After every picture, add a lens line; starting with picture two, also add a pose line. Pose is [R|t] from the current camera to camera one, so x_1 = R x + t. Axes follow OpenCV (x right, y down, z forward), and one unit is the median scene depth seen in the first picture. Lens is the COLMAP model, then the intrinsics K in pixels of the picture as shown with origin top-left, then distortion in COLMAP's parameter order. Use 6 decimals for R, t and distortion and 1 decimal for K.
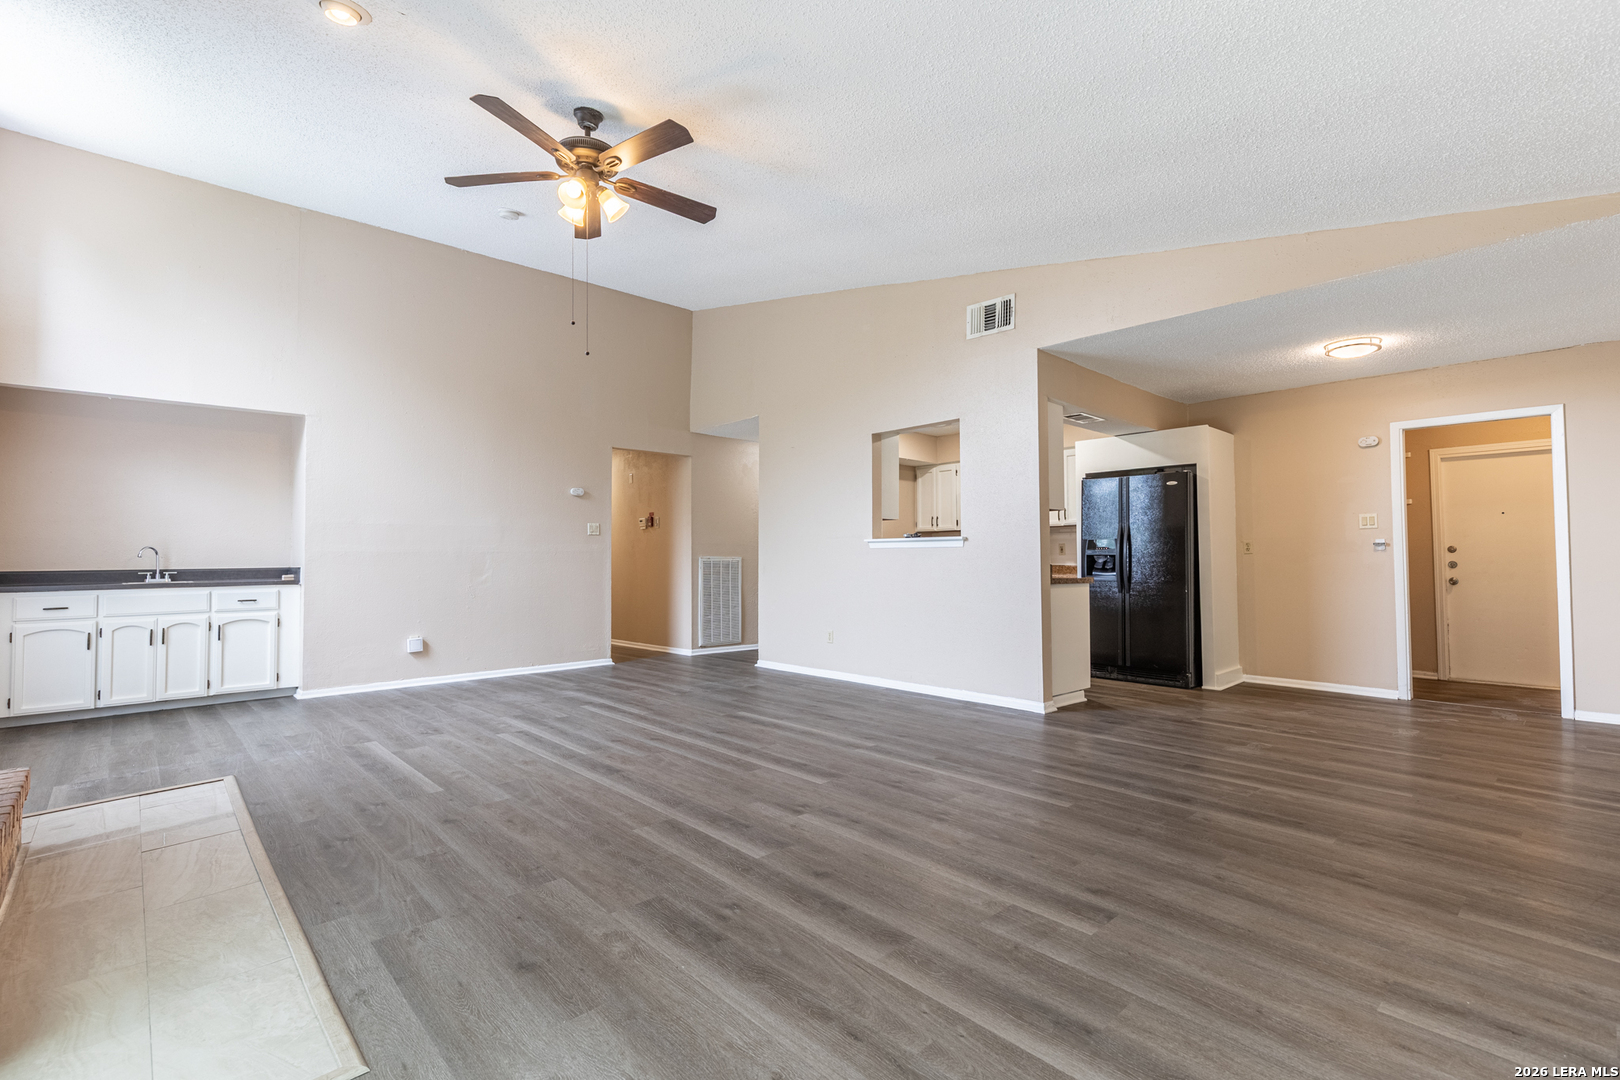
lens RADIAL K [[738.3, 0, 811.2], [0, 738.3, 540.0], [0, 0, 1]] dist [0.008900, -0.000959]
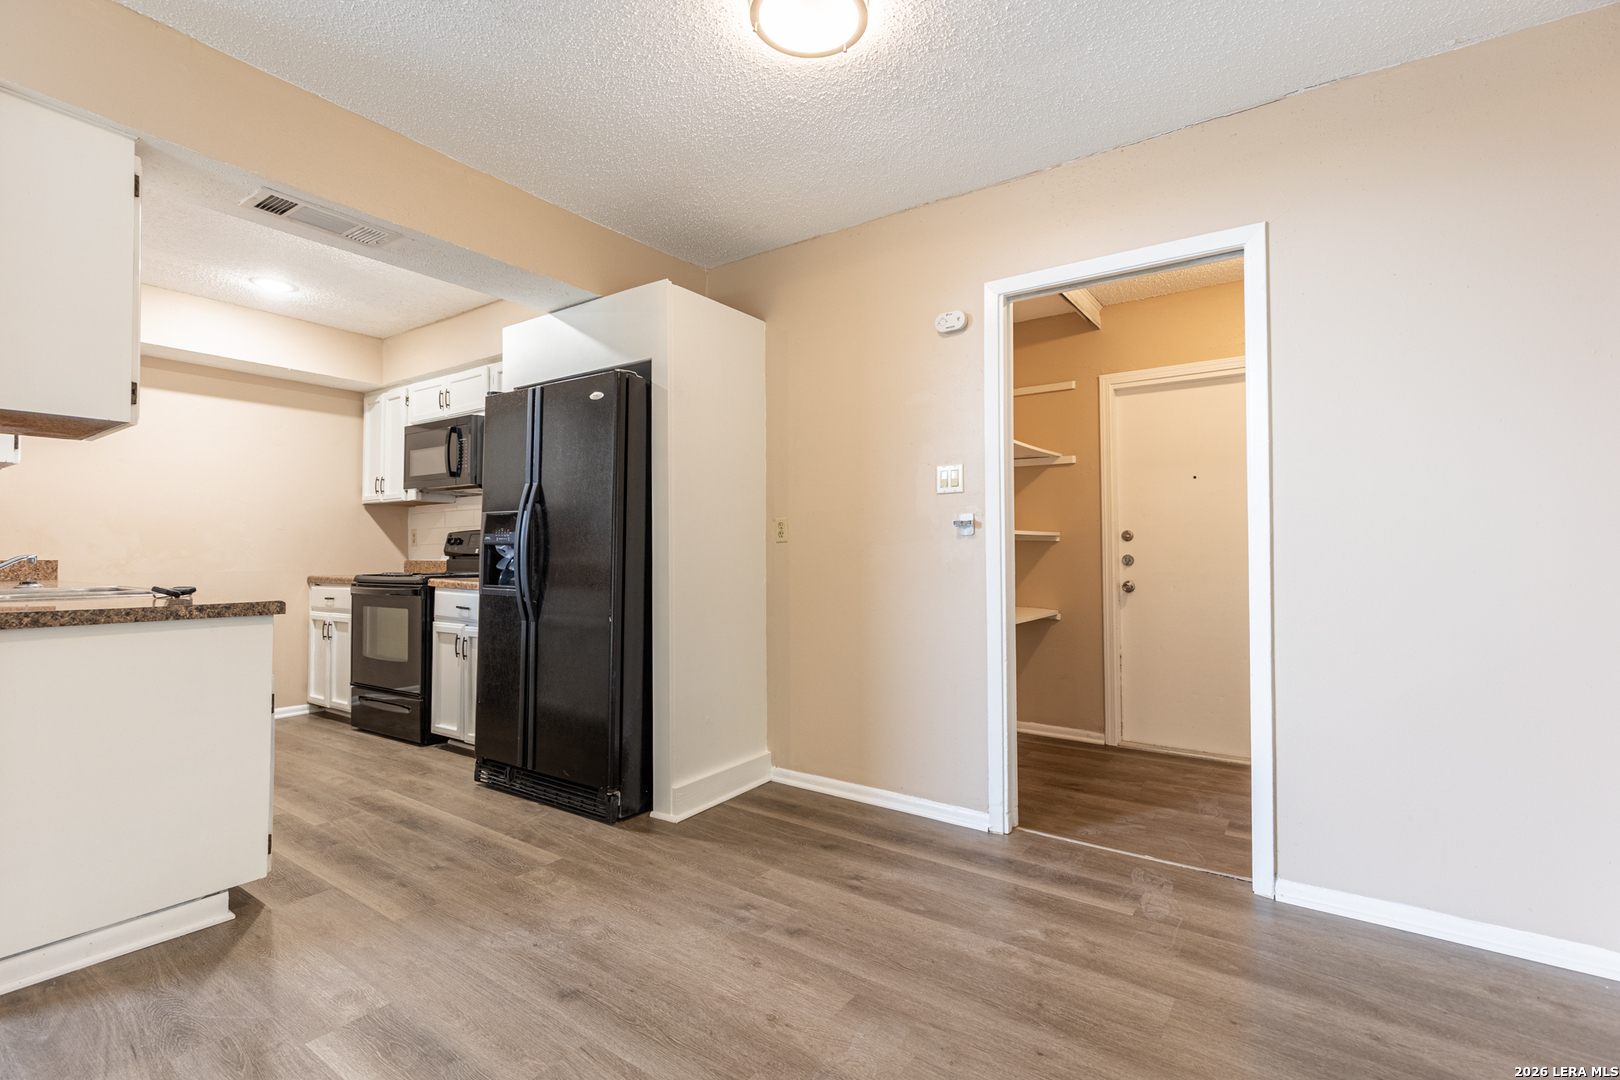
lens RADIAL K [[746.1, 0, 810.0], [0, 746.1, 540.0], [0, 0, 1]] dist [0.020636, 0.000044]
pose [[0.978307, 0.001982, 0.207149, 0.622711], [-0.005476, 0.999852, 0.016295, 0.010010], [-0.207087, -0.017076, 0.978174, 0.583601]]
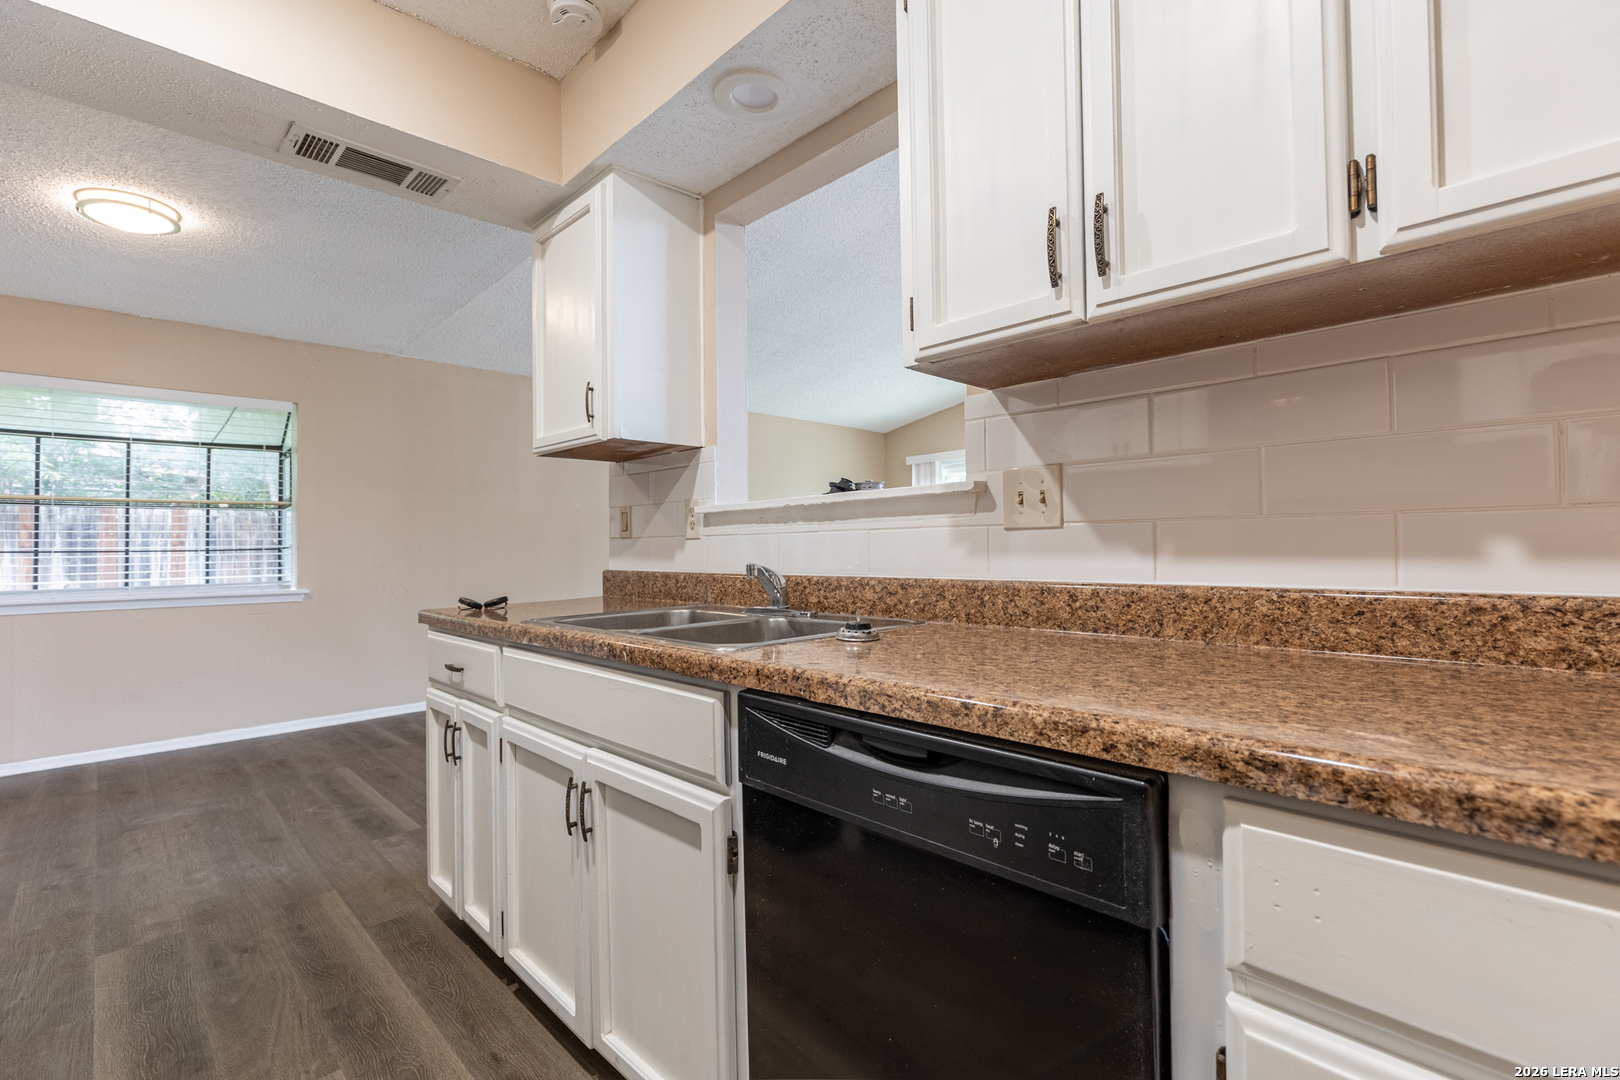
lens RADIAL K [[728.4, 0, 814.1], [0, 728.4, 537.6], [0, 0, 1]] dist [0.007152, -0.000759]
pose [[-0.999494, 0.016640, -0.027099, 0.187997], [0.017765, 0.998968, -0.041798, 0.033646], [0.026376, -0.042258, -0.998759, 1.522410]]
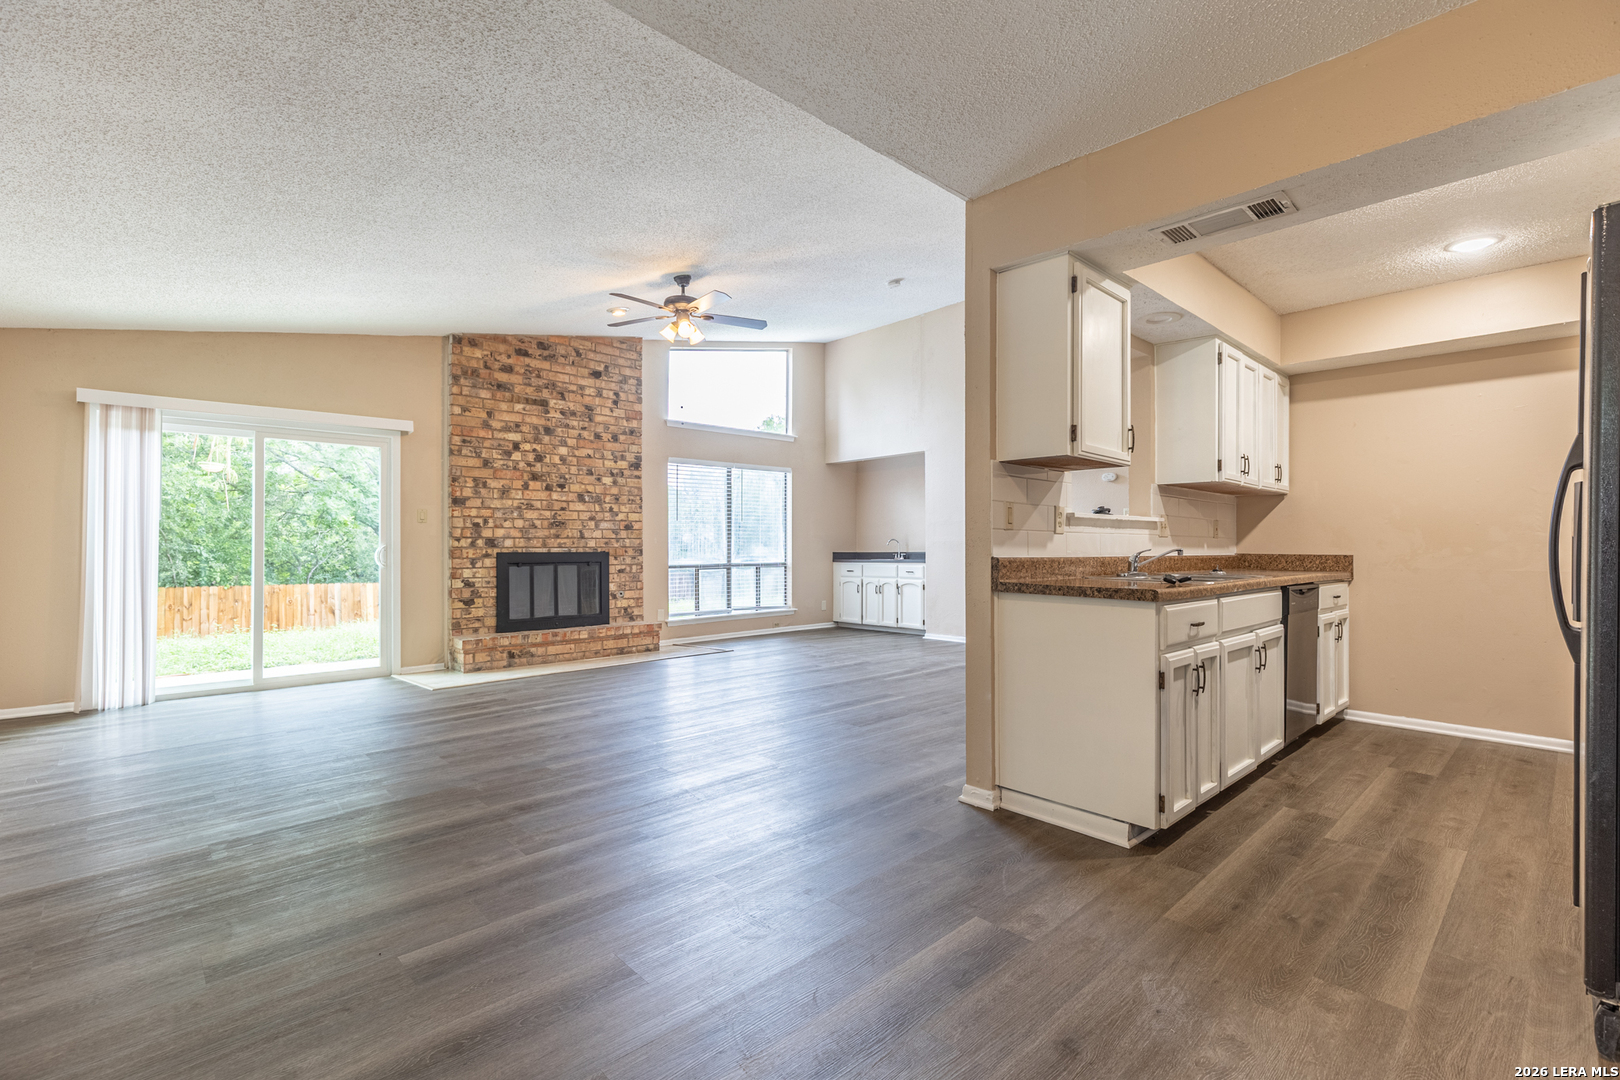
lens RADIAL K [[726.4, 0, 818.1], [0, 726.4, 539.5], [0, 0, 1]] dist [0.008458, 0.000258]
pose [[0.014807, -0.007180, -0.999865, 0.889416], [0.028290, 0.999577, -0.006759, 0.017721], [0.999490, -0.028186, 0.015004, 0.849505]]
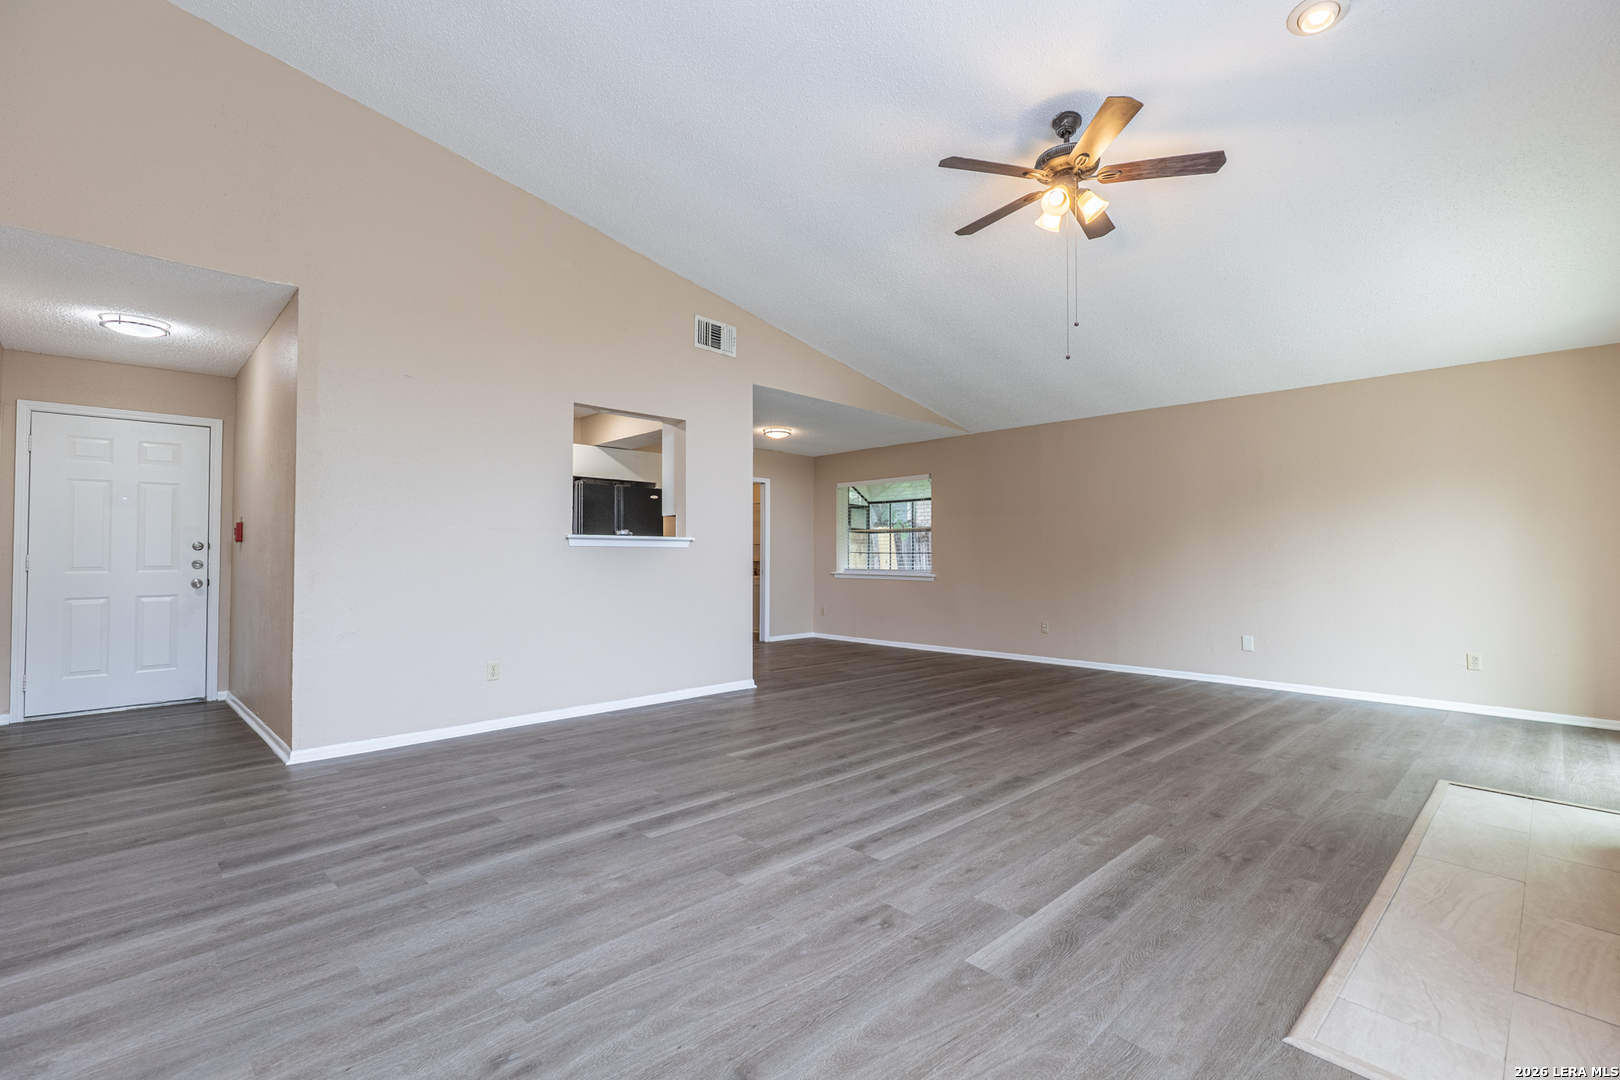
lens RADIAL K [[726.3, 0, 819.2], [0, 726.3, 537.1], [0, 0, 1]] dist [0.010116, -0.000088]
pose [[-0.036681, 0.030976, 0.998847, -0.854403], [-0.028061, 0.999093, -0.032014, 0.023243], [-0.998933, -0.029203, -0.035778, 0.914577]]
